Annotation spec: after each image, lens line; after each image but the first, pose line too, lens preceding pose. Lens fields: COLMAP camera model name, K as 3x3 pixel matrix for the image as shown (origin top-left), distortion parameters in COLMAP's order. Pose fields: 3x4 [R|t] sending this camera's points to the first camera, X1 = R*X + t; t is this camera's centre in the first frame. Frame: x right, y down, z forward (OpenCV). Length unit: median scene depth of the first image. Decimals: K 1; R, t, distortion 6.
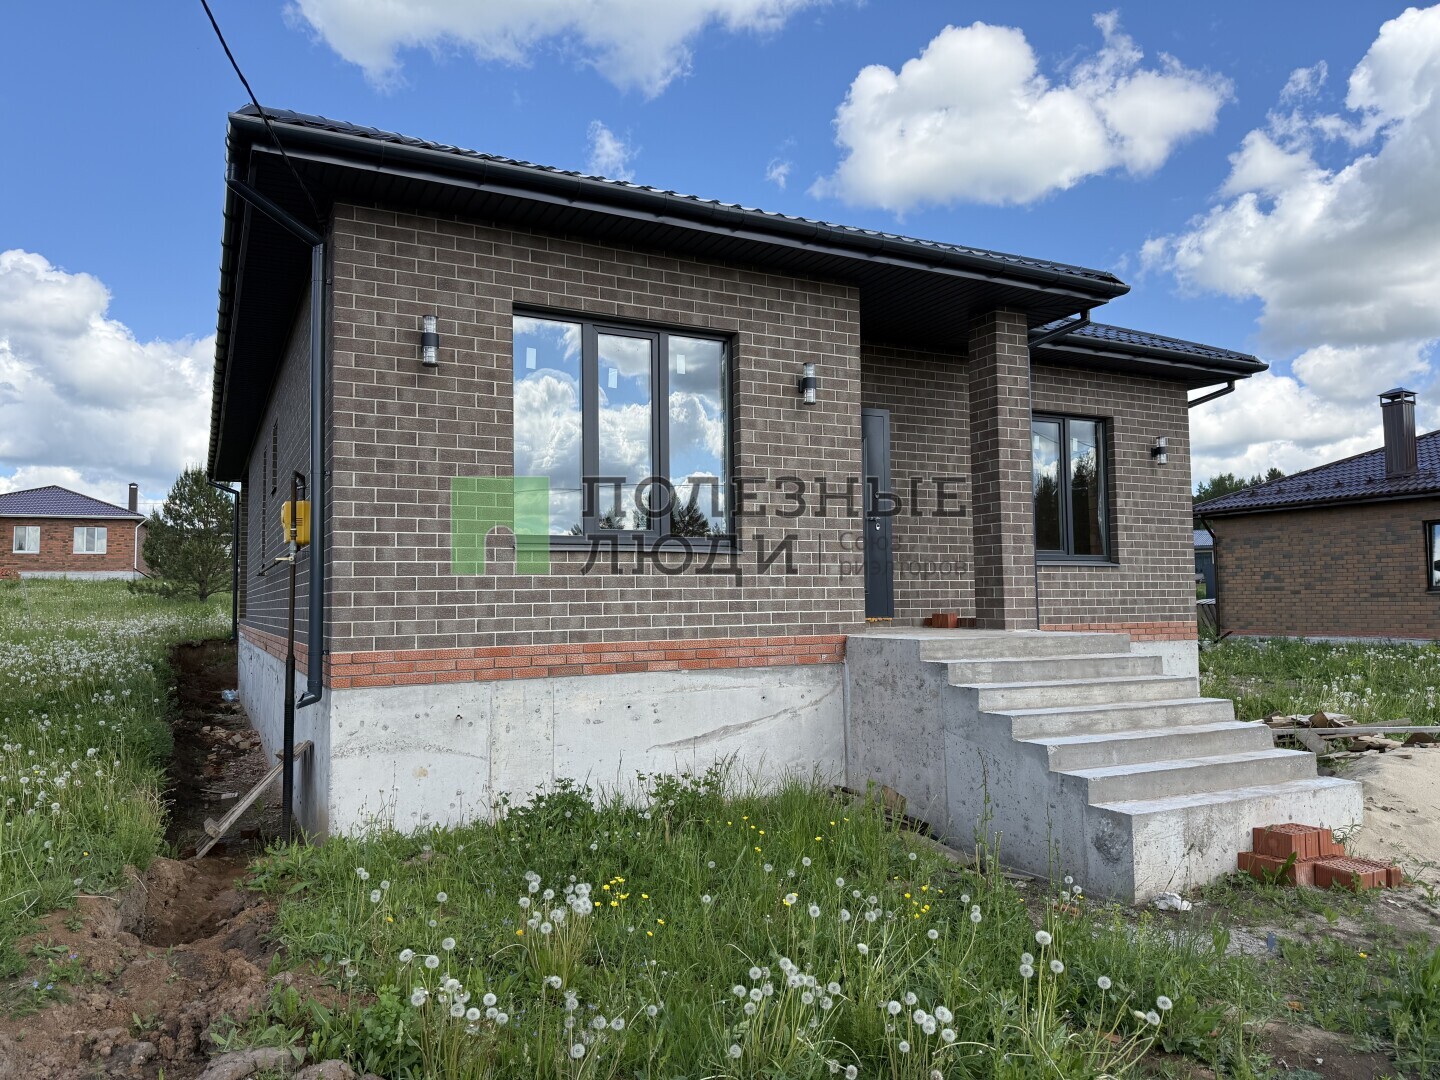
lens RADIAL K [[1002.9, 0, 760.7], [0, 1002.9, 526.7], [0, 0, 1]] dist [0.036657, -0.035482]
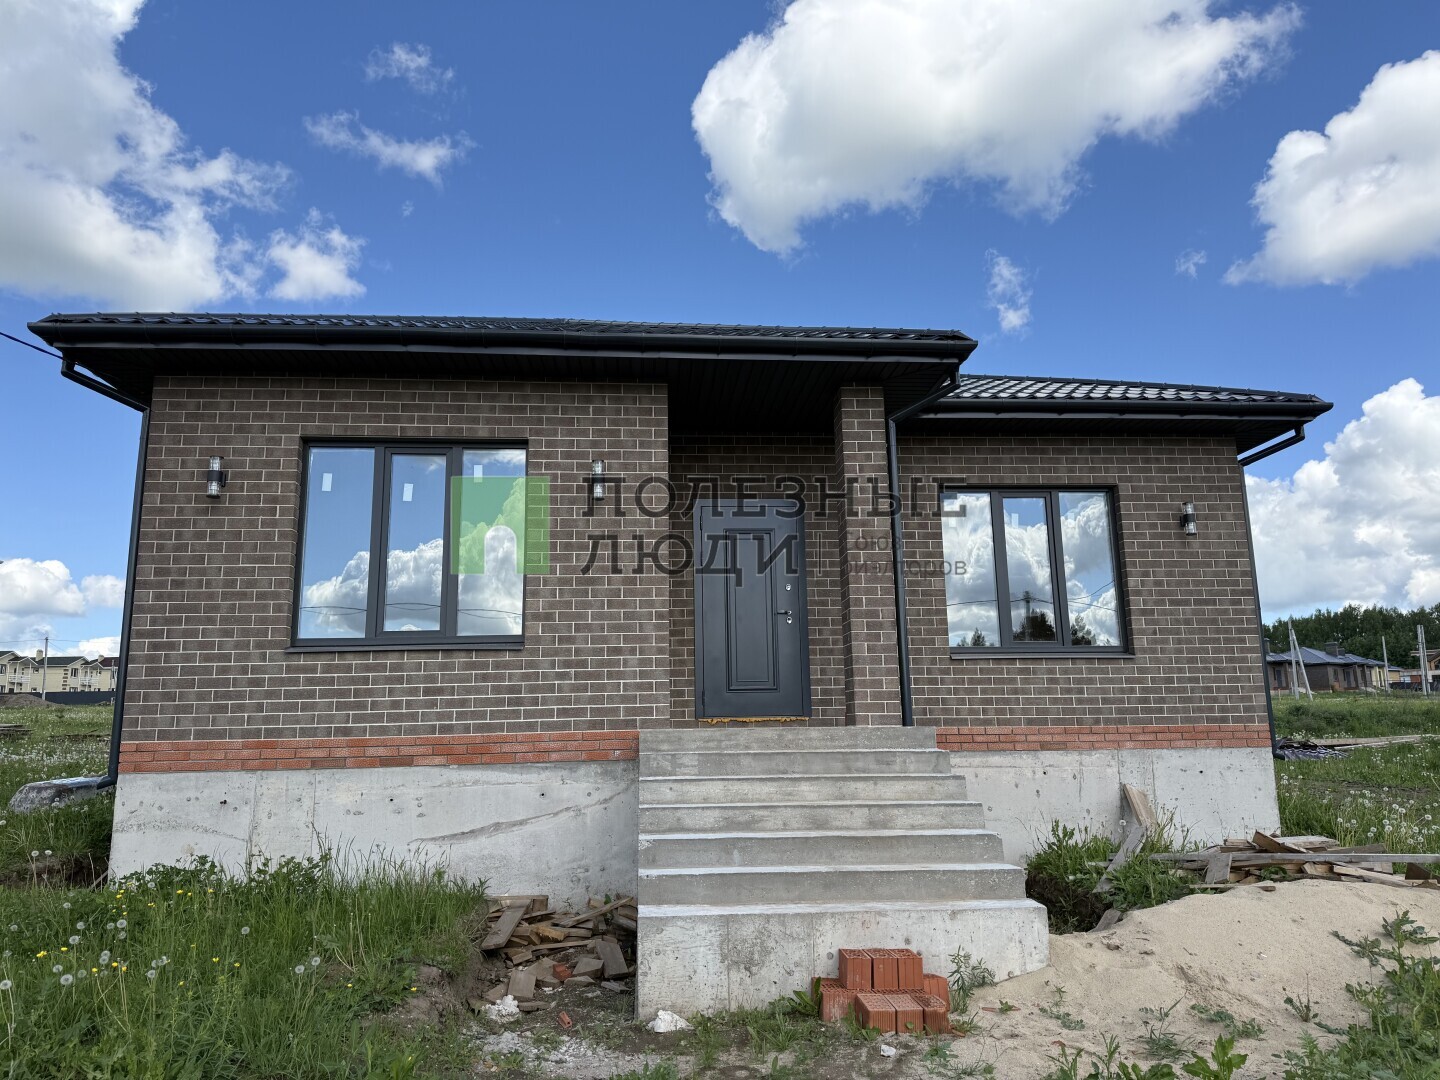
lens RADIAL K [[1002.9, 0, 765.9], [0, 1002.9, 520.9], [0, 0, 1]] dist [0.036657, -0.035482]
pose [[0.920475, -0.089635, -0.380383, 0.656223], [0.037616, 0.989143, -0.142062, 0.056037], [0.388987, 0.116456, 0.913853, 0.152307]]
